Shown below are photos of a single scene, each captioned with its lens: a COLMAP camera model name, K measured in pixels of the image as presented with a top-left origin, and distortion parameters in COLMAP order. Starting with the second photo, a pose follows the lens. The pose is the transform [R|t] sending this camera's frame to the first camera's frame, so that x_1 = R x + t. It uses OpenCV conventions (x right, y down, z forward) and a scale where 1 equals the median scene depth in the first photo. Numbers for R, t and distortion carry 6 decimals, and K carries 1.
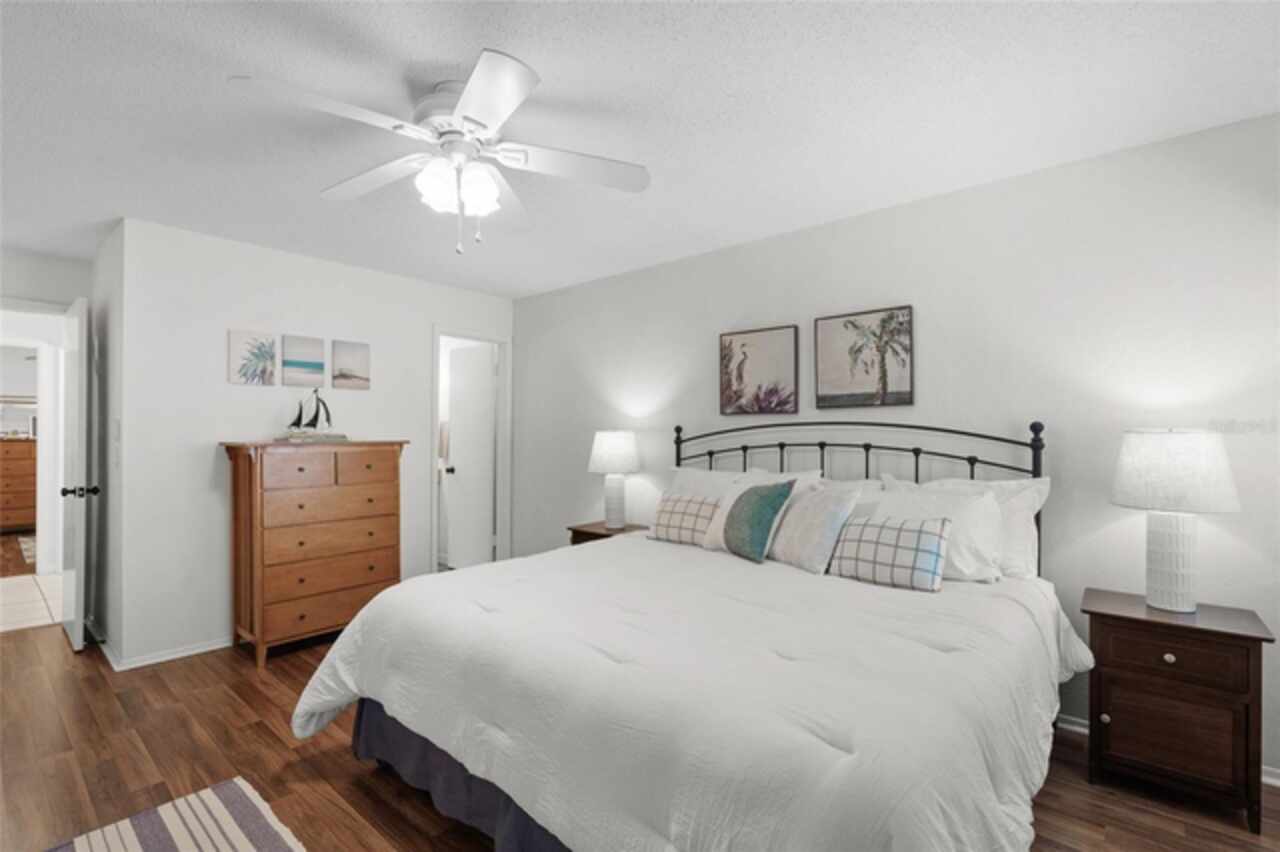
lens RADIAL K [[584.4, 0, 631.9], [0, 584.4, 431.9], [0, 0, 1]] dist [0.003750, 0.001077]
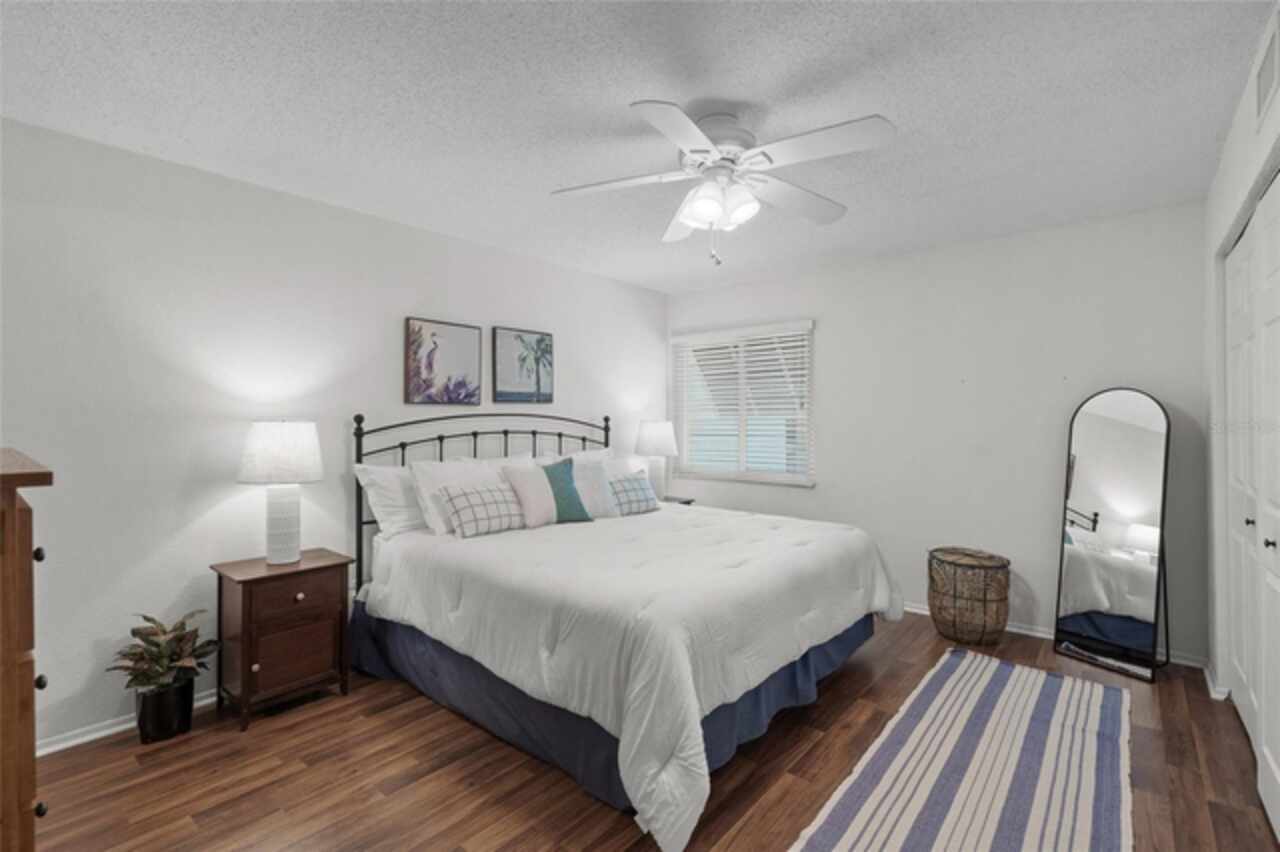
lens RADIAL K [[584.4, 0, 634.9], [0, 584.4, 418.2], [0, 0, 1]] dist [0.003750, 0.001077]
pose [[-0.004853, 0.001515, 0.999987, -0.824967], [-0.002915, 0.999995, -0.001529, -0.005608], [-0.999984, -0.002923, -0.004848, 0.679124]]
